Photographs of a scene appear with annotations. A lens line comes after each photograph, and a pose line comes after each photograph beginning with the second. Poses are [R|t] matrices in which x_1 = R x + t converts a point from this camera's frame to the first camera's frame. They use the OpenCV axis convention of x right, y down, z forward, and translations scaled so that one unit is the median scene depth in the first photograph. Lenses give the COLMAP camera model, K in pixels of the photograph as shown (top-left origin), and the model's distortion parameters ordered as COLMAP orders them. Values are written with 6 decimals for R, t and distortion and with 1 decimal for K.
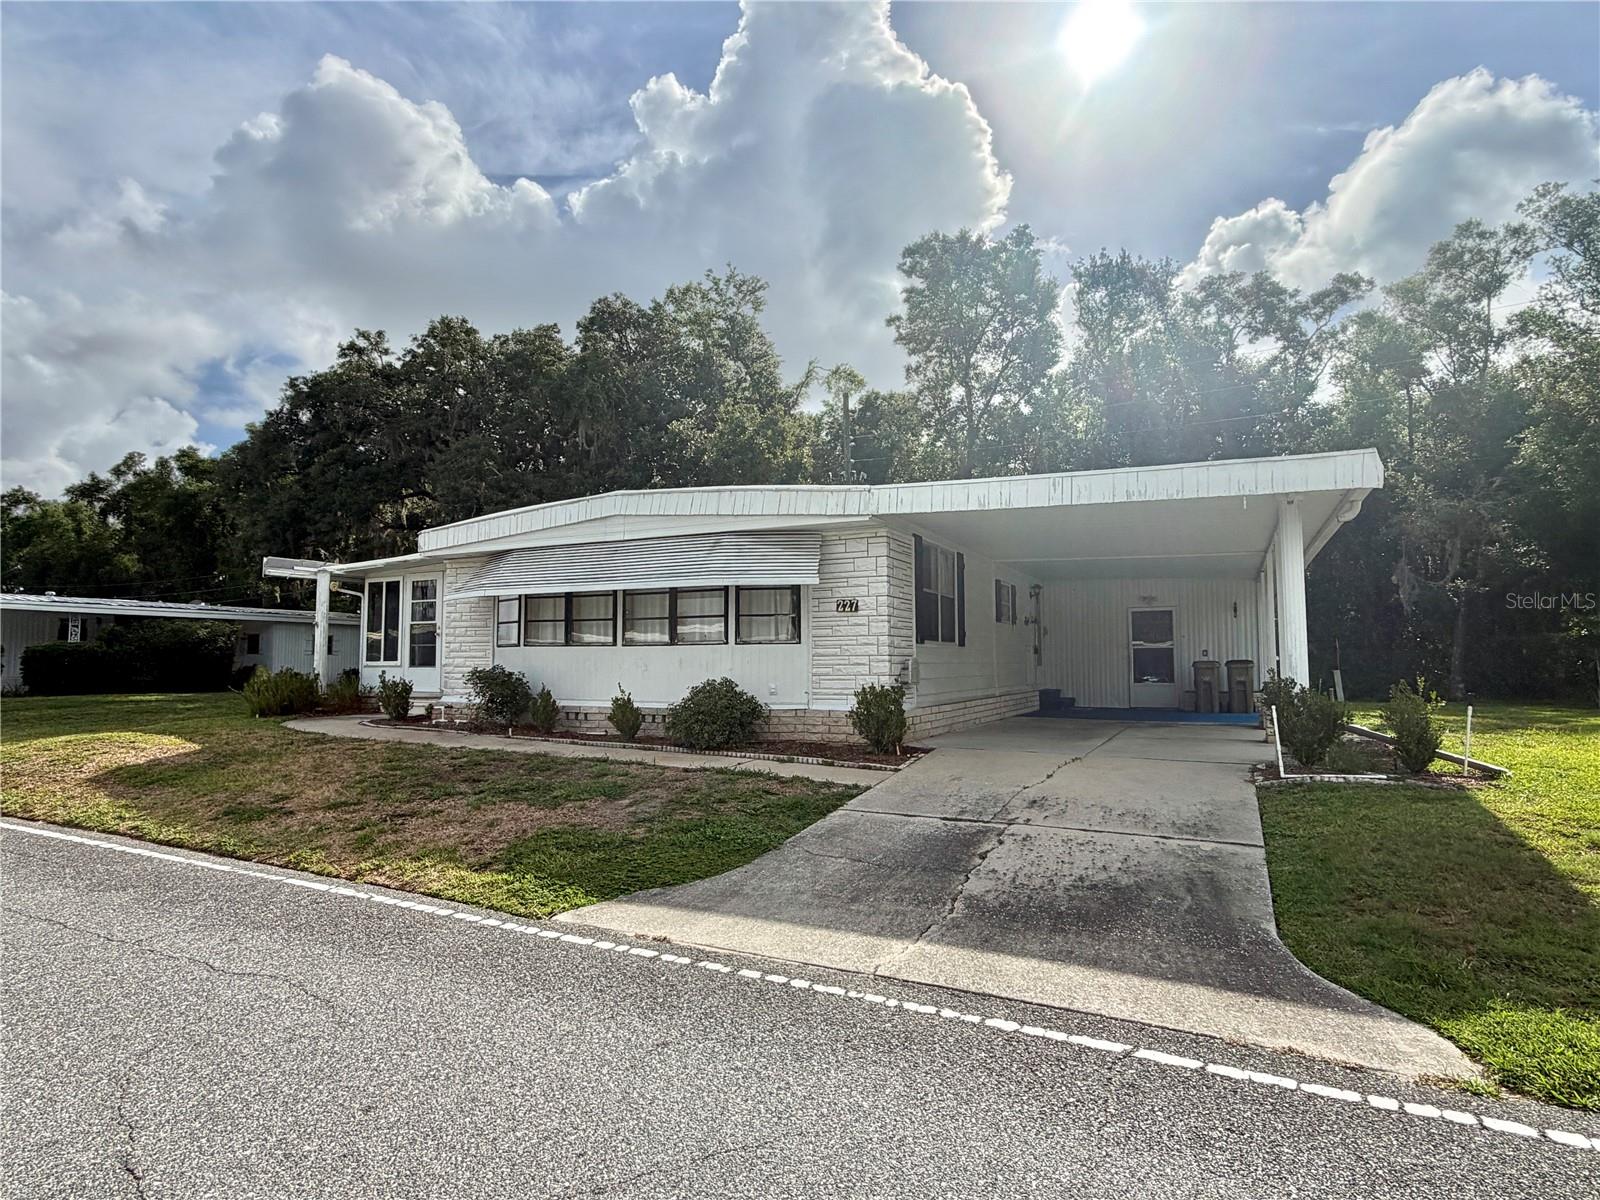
lens RADIAL K [[826.4, 0, 806.0], [0, 826.4, 598.1], [0, 0, 1]] dist [-0.006438, 0.005103]
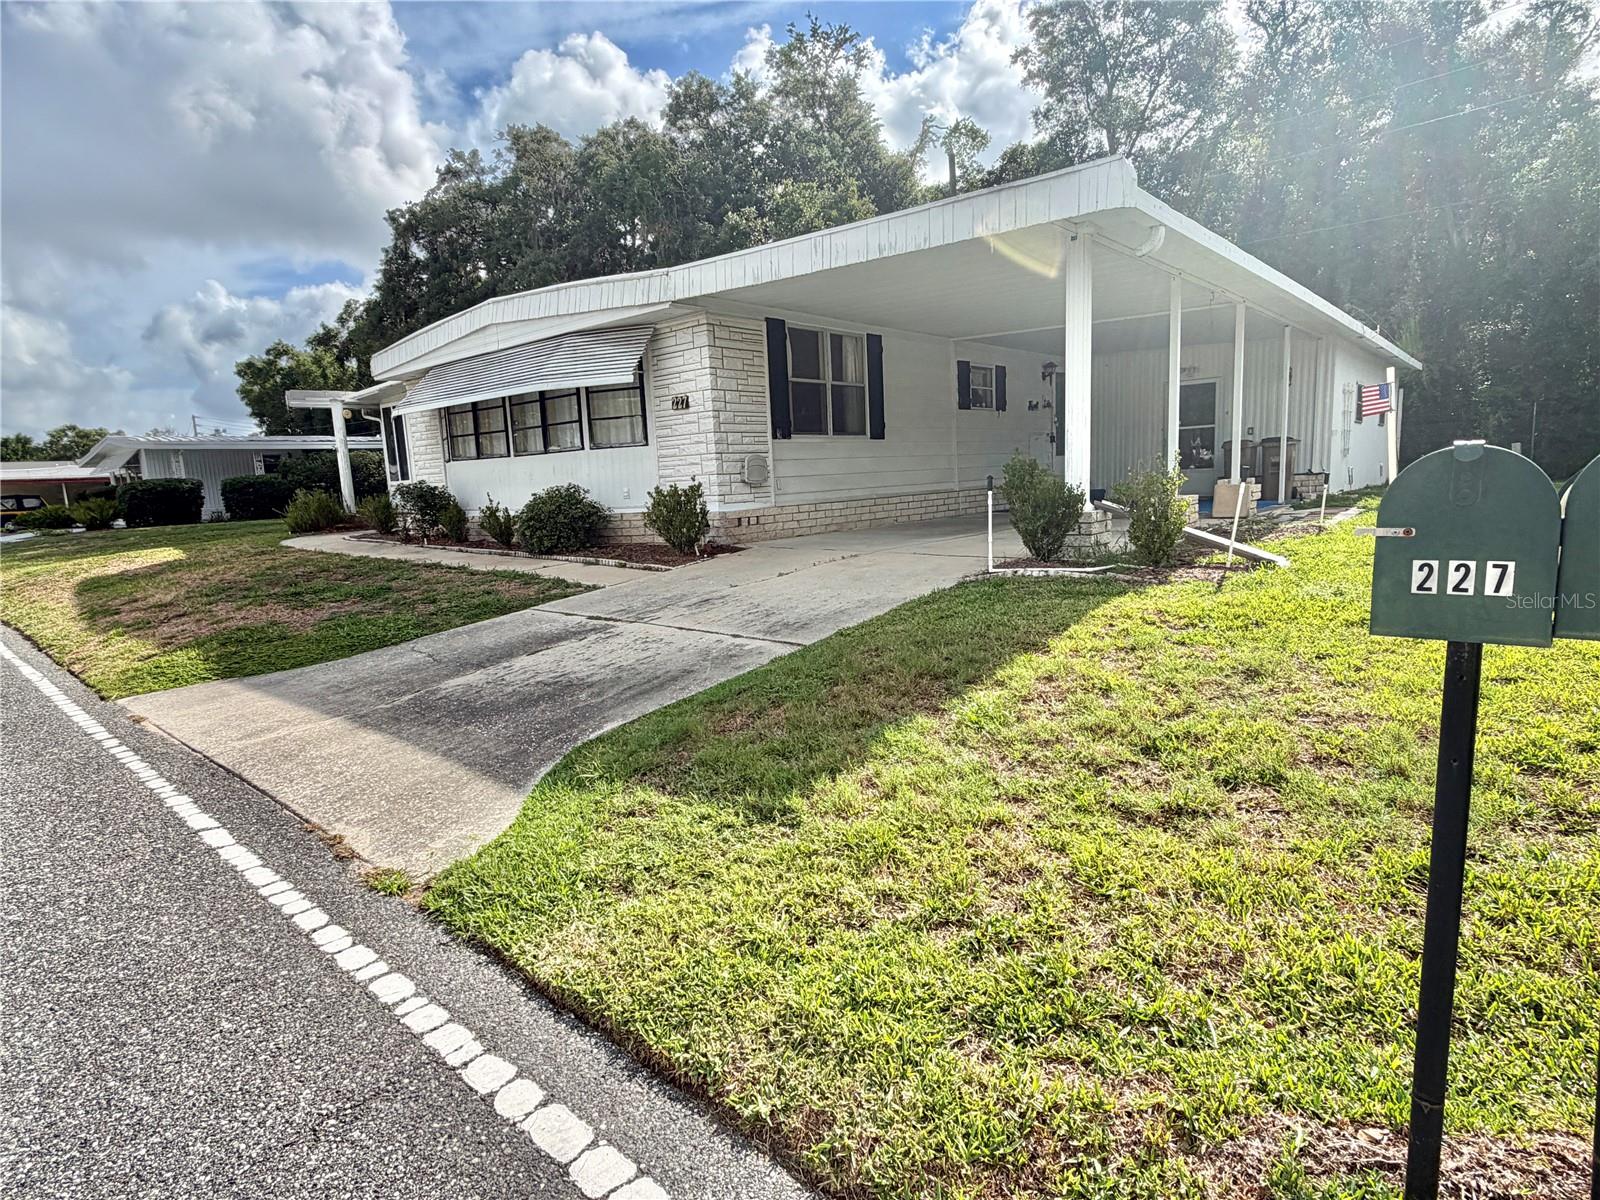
lens RADIAL K [[826.4, 0, 809.4], [0, 826.4, 595.2], [0, 0, 1]] dist [-0.006438, 0.005103]
pose [[0.971123, -0.008313, -0.238436, 0.375610], [0.062653, 0.973203, 0.221248, 0.021142], [0.230207, -0.229798, 0.945620, 0.069636]]
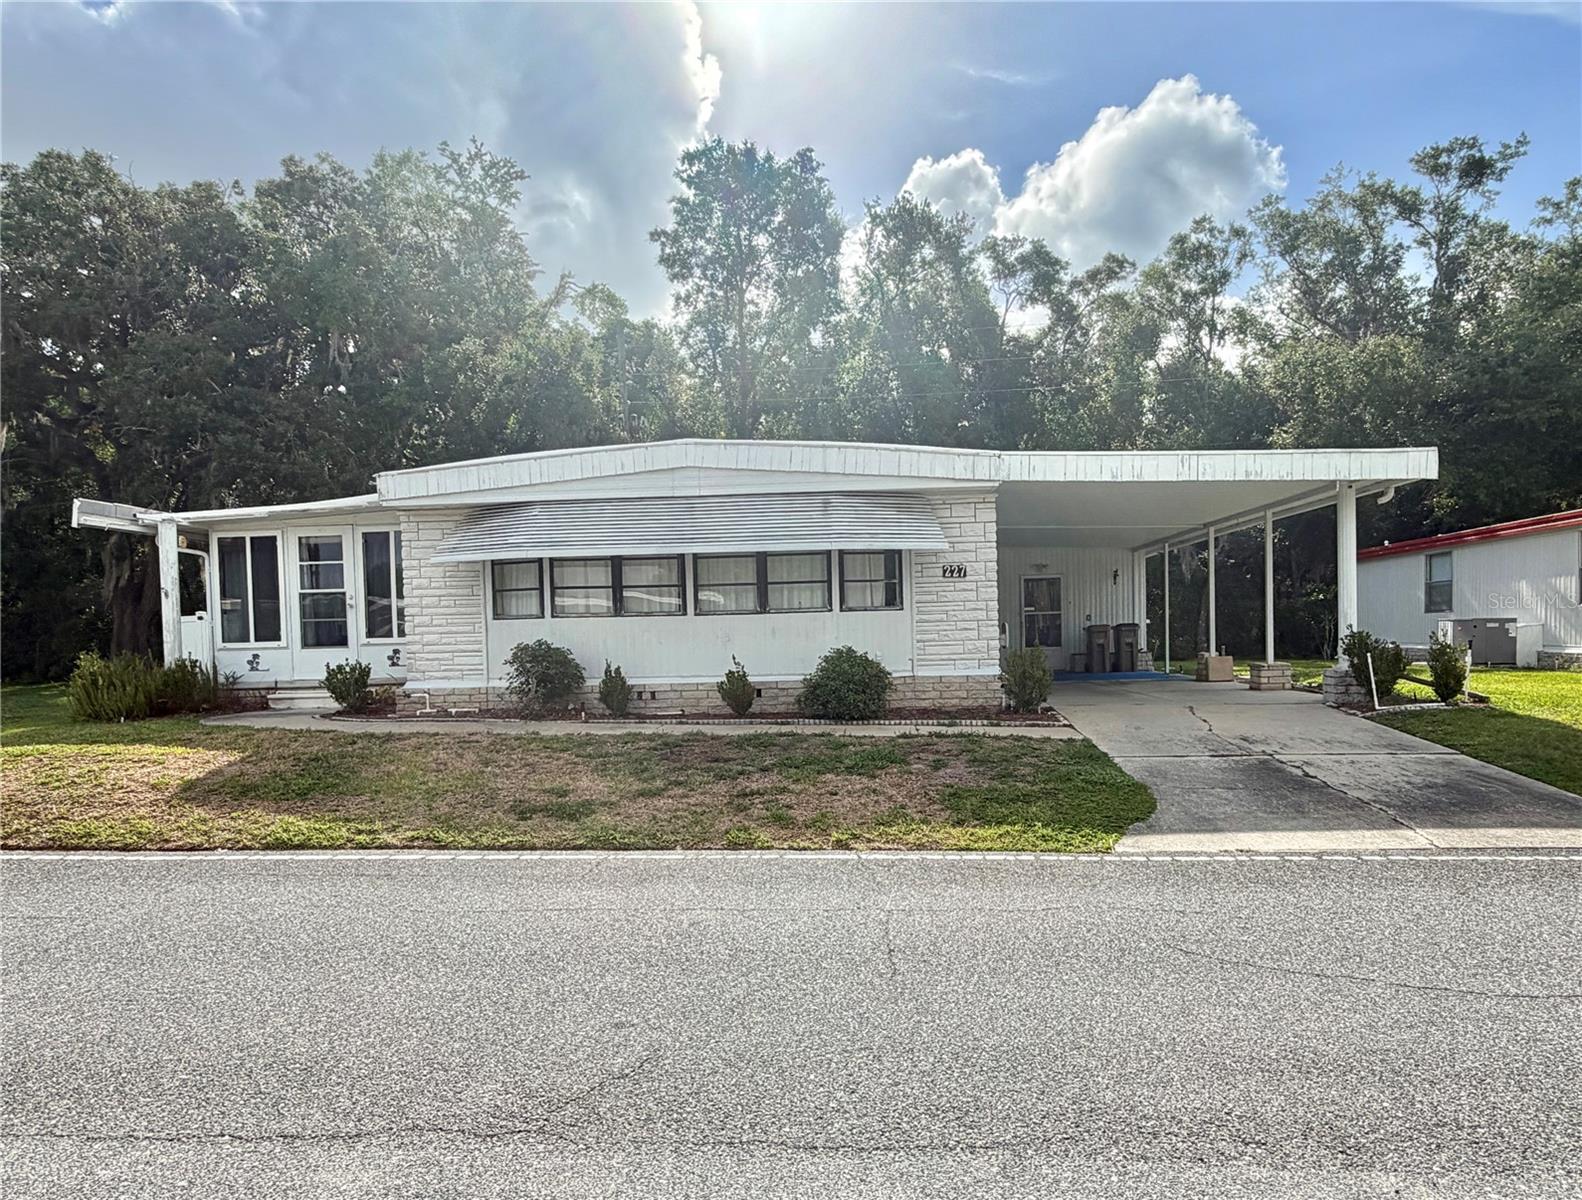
lens RADIAL K [[947.3, 0, 818.2], [0, 947.3, 645.6], [0, 0, 1]] dist [-0.002946, -0.002986]
pose [[0.926607, -0.024998, 0.375200, -0.476242], [-0.007436, 0.996375, 0.084749, 0.002719], [-0.375958, -0.081319, 0.923062, -0.001468]]
